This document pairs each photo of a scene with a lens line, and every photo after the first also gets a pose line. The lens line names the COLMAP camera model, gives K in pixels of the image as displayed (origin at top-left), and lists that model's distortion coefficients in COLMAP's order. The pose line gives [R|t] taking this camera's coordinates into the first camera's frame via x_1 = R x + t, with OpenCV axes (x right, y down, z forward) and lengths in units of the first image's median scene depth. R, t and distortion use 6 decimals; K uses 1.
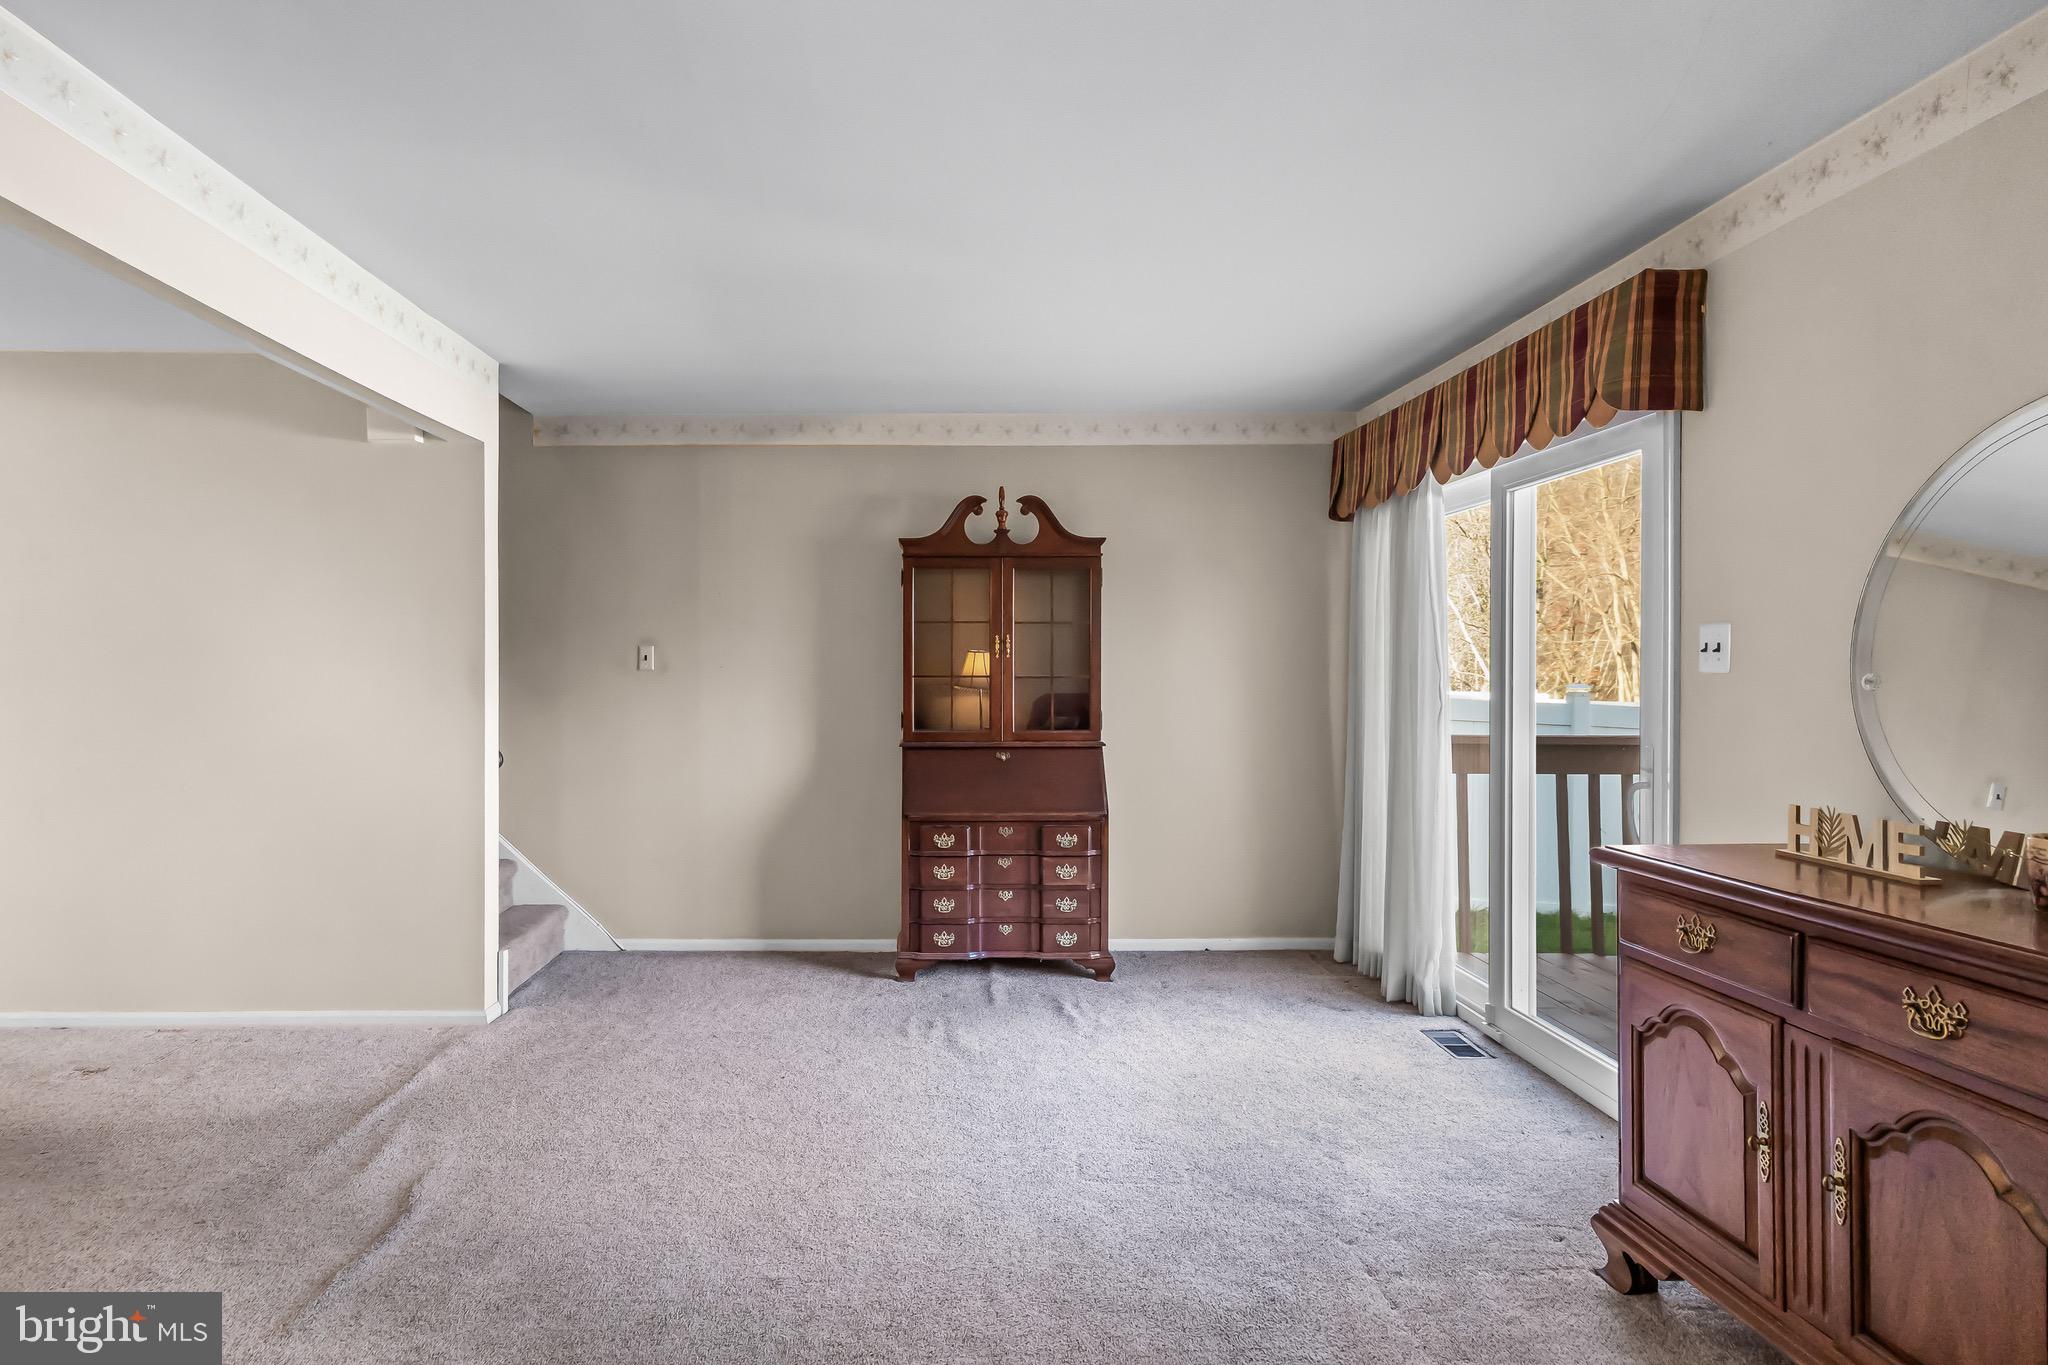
lens RADIAL K [[1132.7, 0, 1024.0], [0, 1132.7, 682.5], [0, 0, 1]] dist [-0.000004, 0.000014]
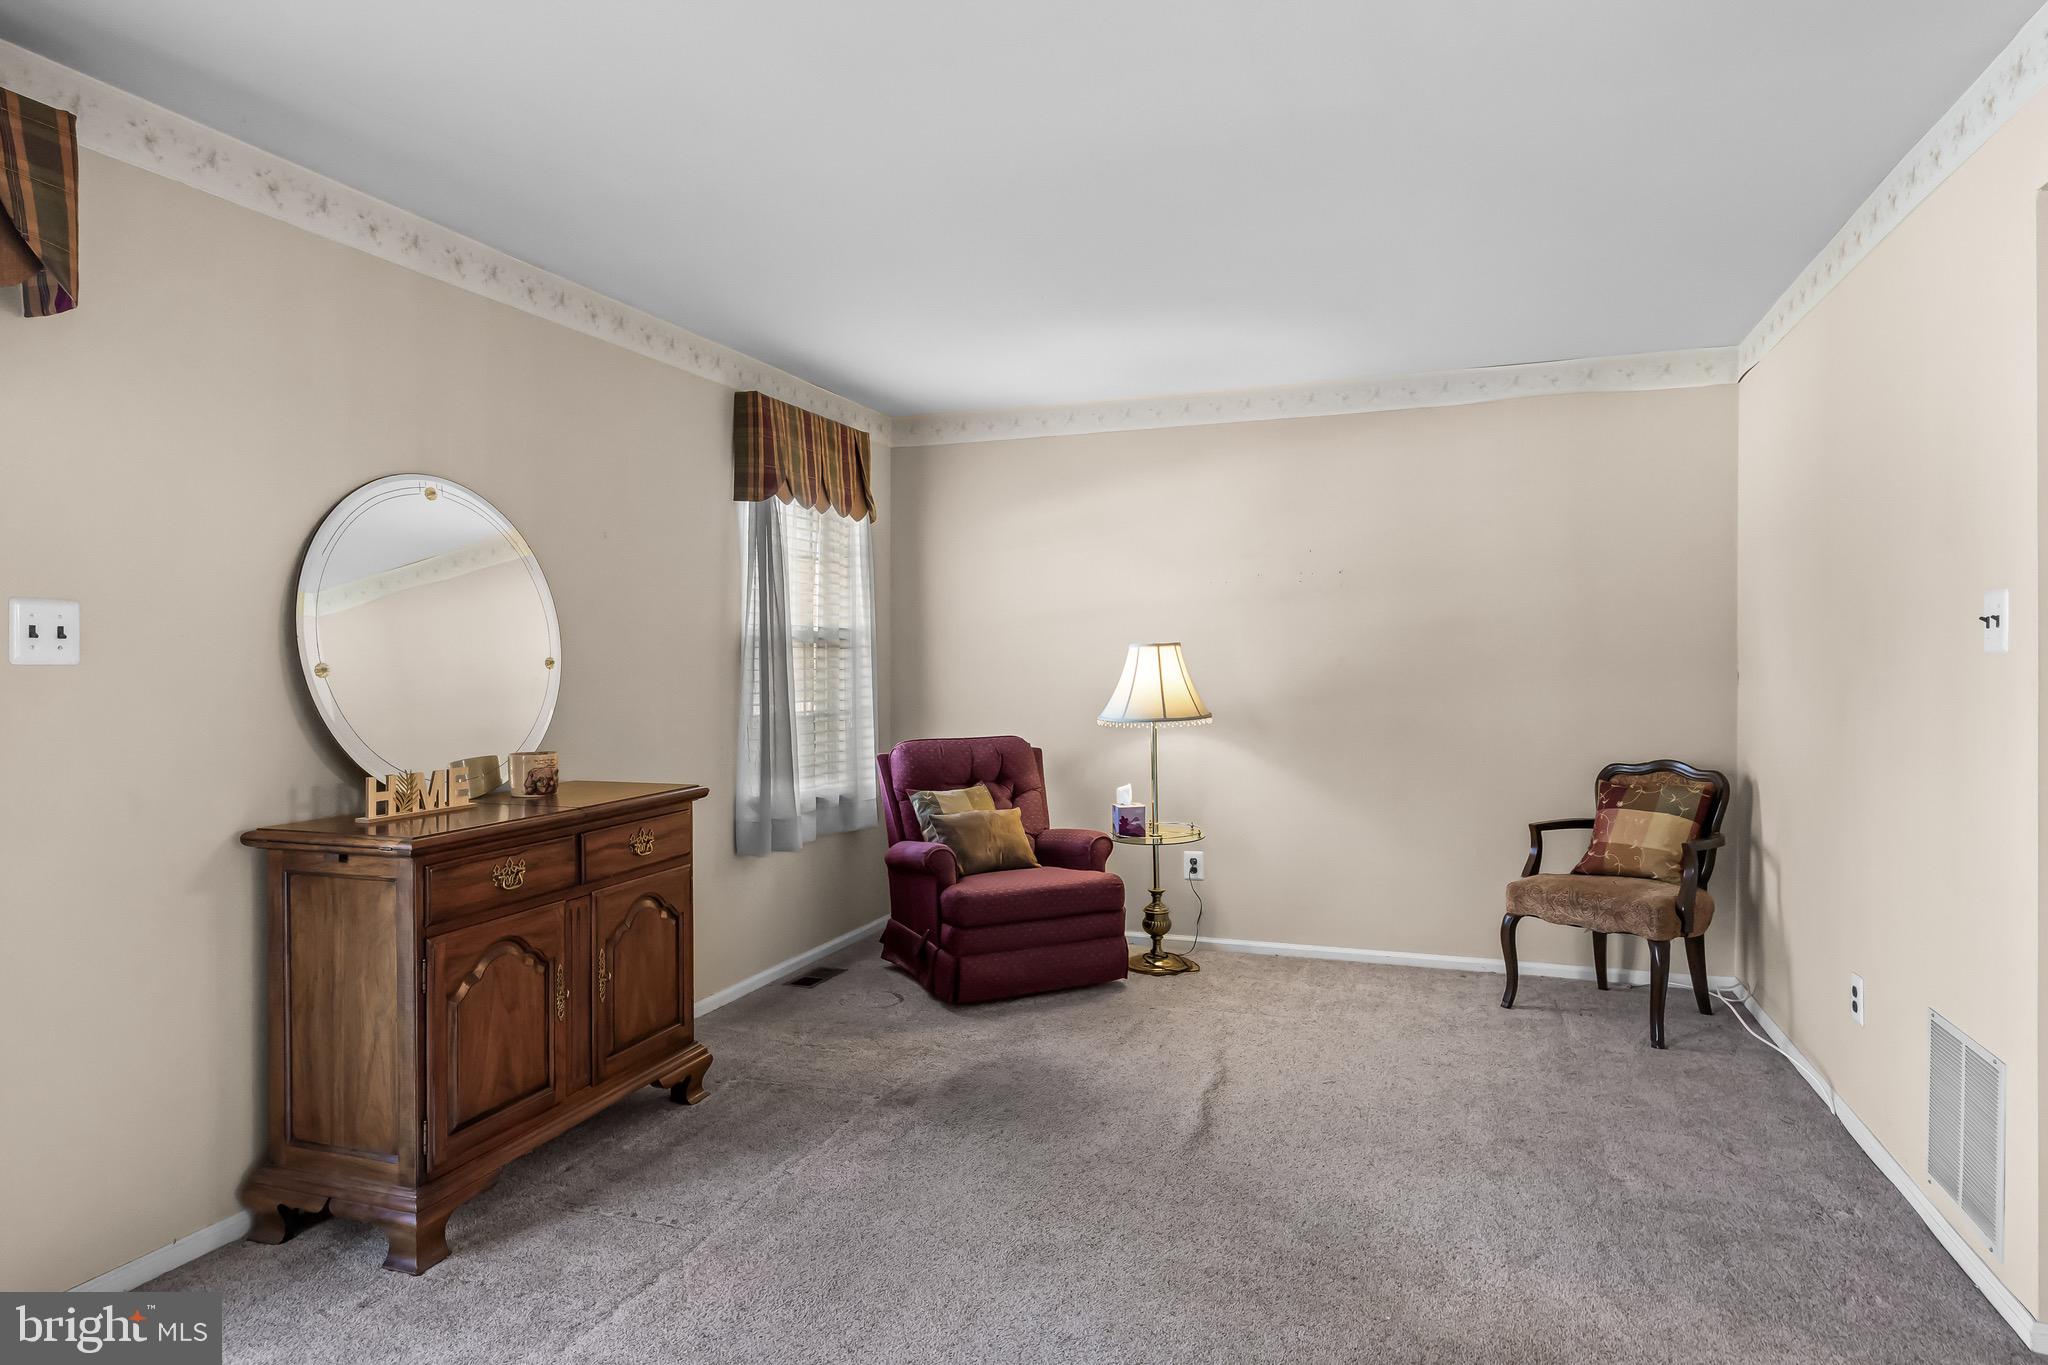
lens RADIAL K [[1198.2, 0, 1024.0], [0, 1198.2, 682.5], [0, 0, 1]] dist [0.000132, 0.000042]
pose [[-0.905277, -0.003458, 0.424807, -0.491200], [0.007246, 0.999696, 0.023577, -0.013653], [-0.424760, 0.024422, -0.904977, 1.996651]]
